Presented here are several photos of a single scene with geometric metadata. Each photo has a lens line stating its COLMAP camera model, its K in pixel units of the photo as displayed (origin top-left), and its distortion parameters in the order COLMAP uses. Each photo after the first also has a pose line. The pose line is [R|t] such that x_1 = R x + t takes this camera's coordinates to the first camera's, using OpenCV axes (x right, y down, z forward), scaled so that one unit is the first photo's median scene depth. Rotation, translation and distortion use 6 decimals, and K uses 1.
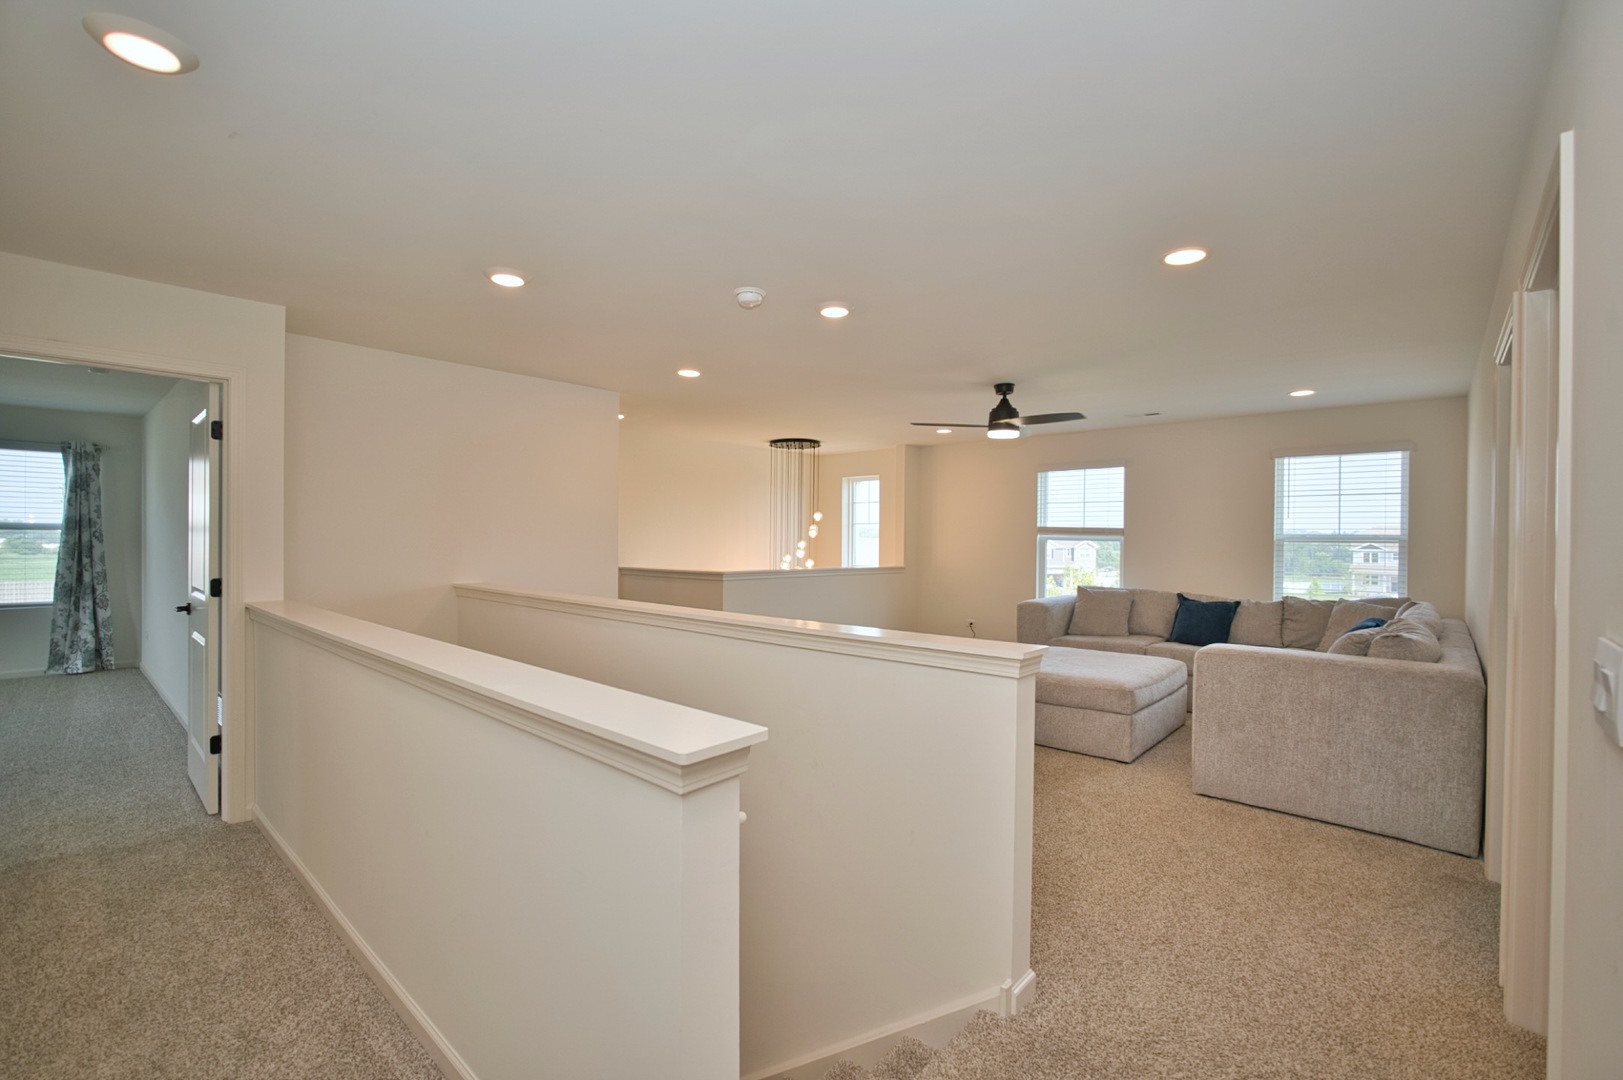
lens RADIAL K [[704.6, 0, 811.7], [0, 704.6, 538.7], [0, 0, 1]] dist [-0.020121, 0.004703]
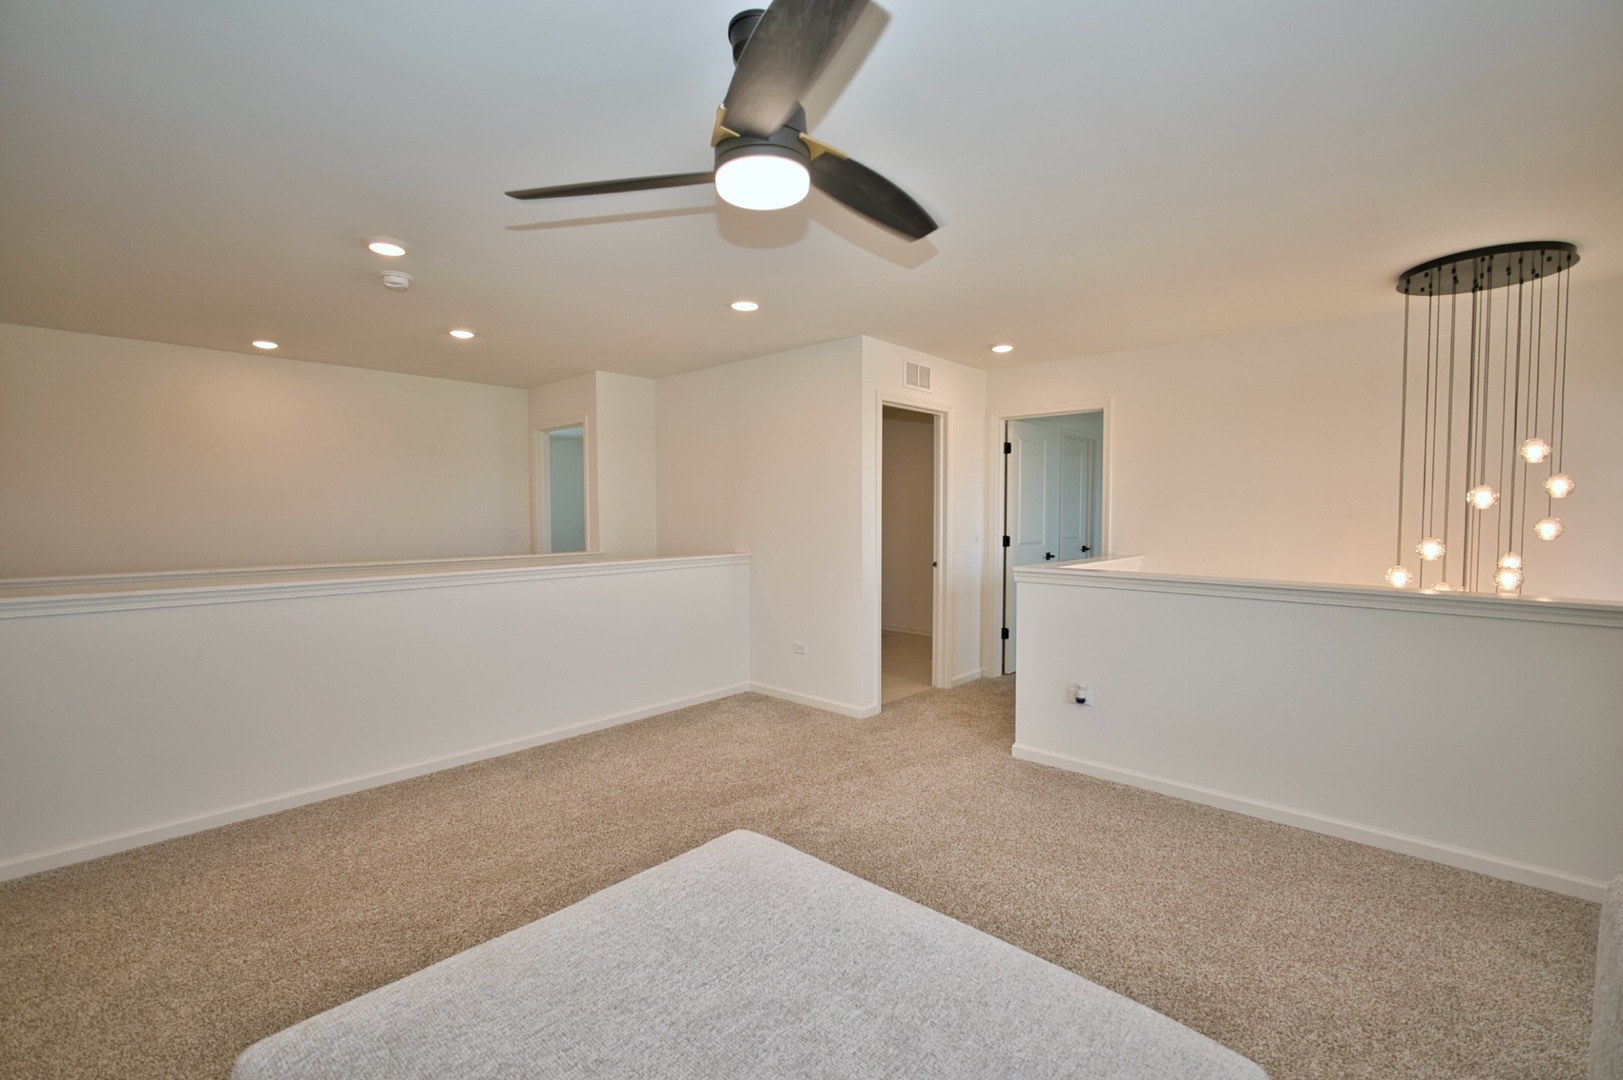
lens RADIAL K [[704.6, 0, 809.1], [0, 704.6, 544.5], [0, 0, 1]] dist [-0.020121, 0.004703]
pose [[-0.005266, 0.041415, -0.999128, 0.490706], [-0.003668, 0.999134, 0.041434, 0.002201], [0.999979, 0.003883, -0.005110, 0.837853]]
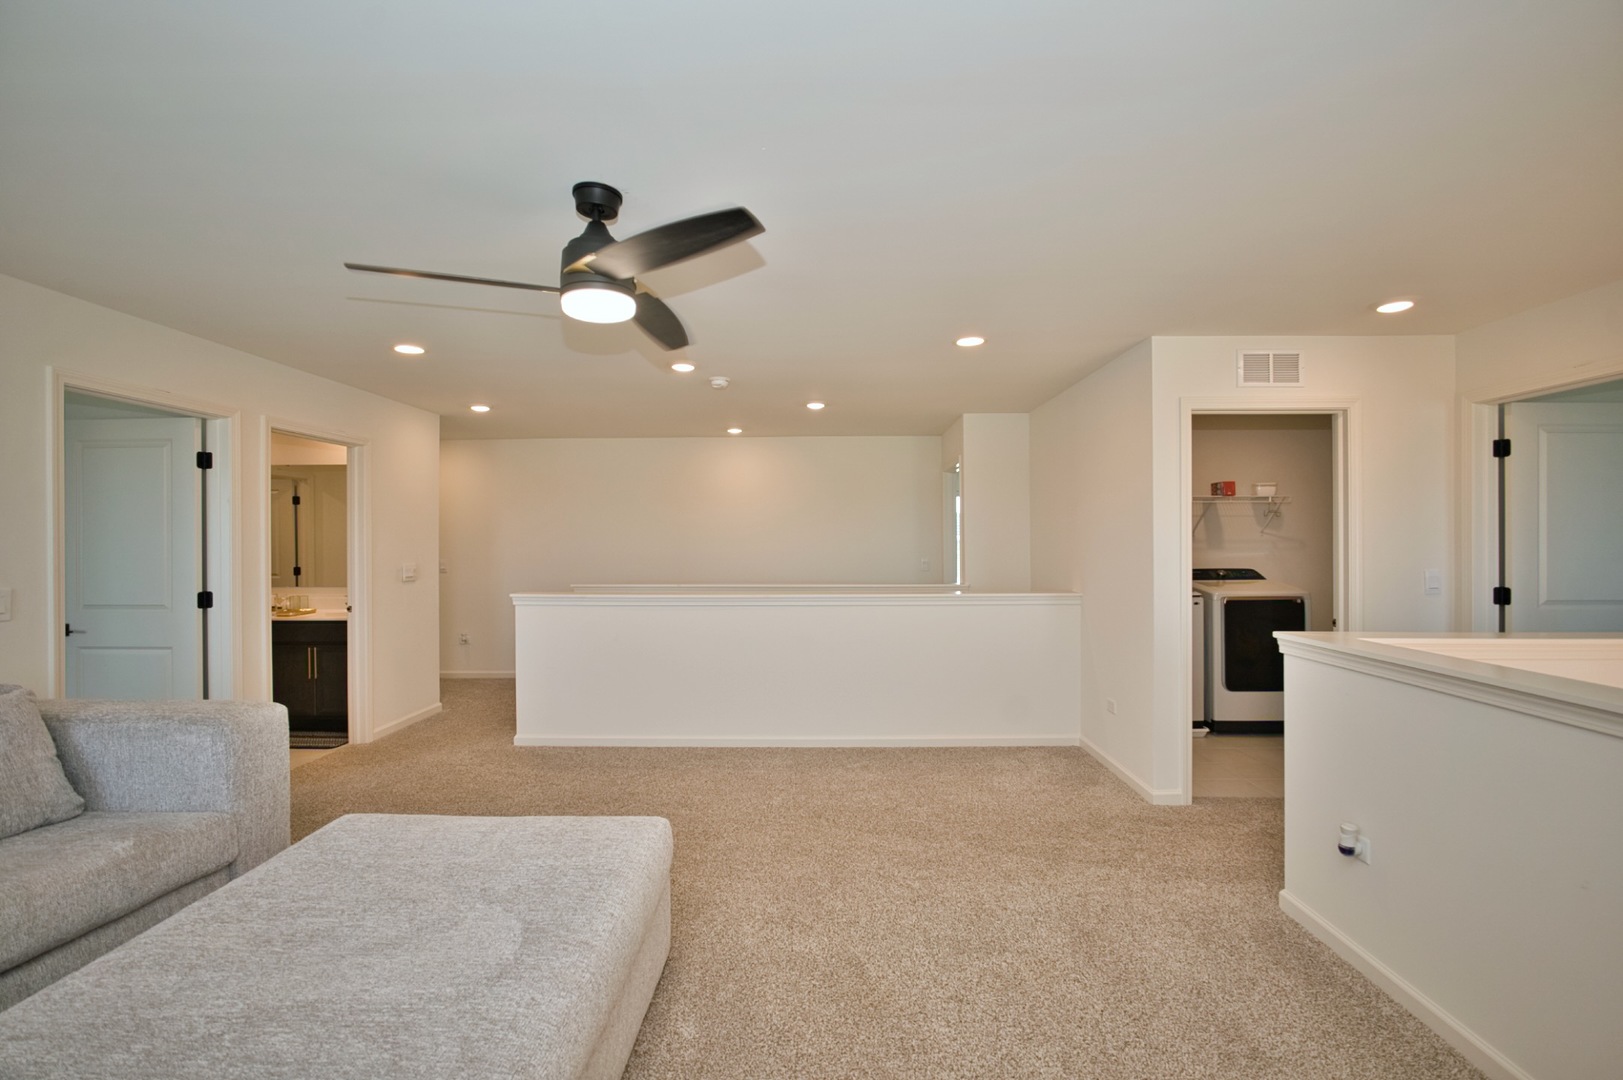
lens RADIAL K [[704.6, 0, 819.8], [0, 704.6, 540.2], [0, 0, 1]] dist [-0.020121, 0.004703]
pose [[-0.751503, -0.009397, -0.659663, 0.365007], [-0.006935, 0.999956, -0.006344, -0.003020], [0.659693, -0.000193, -0.751535, 1.150164]]
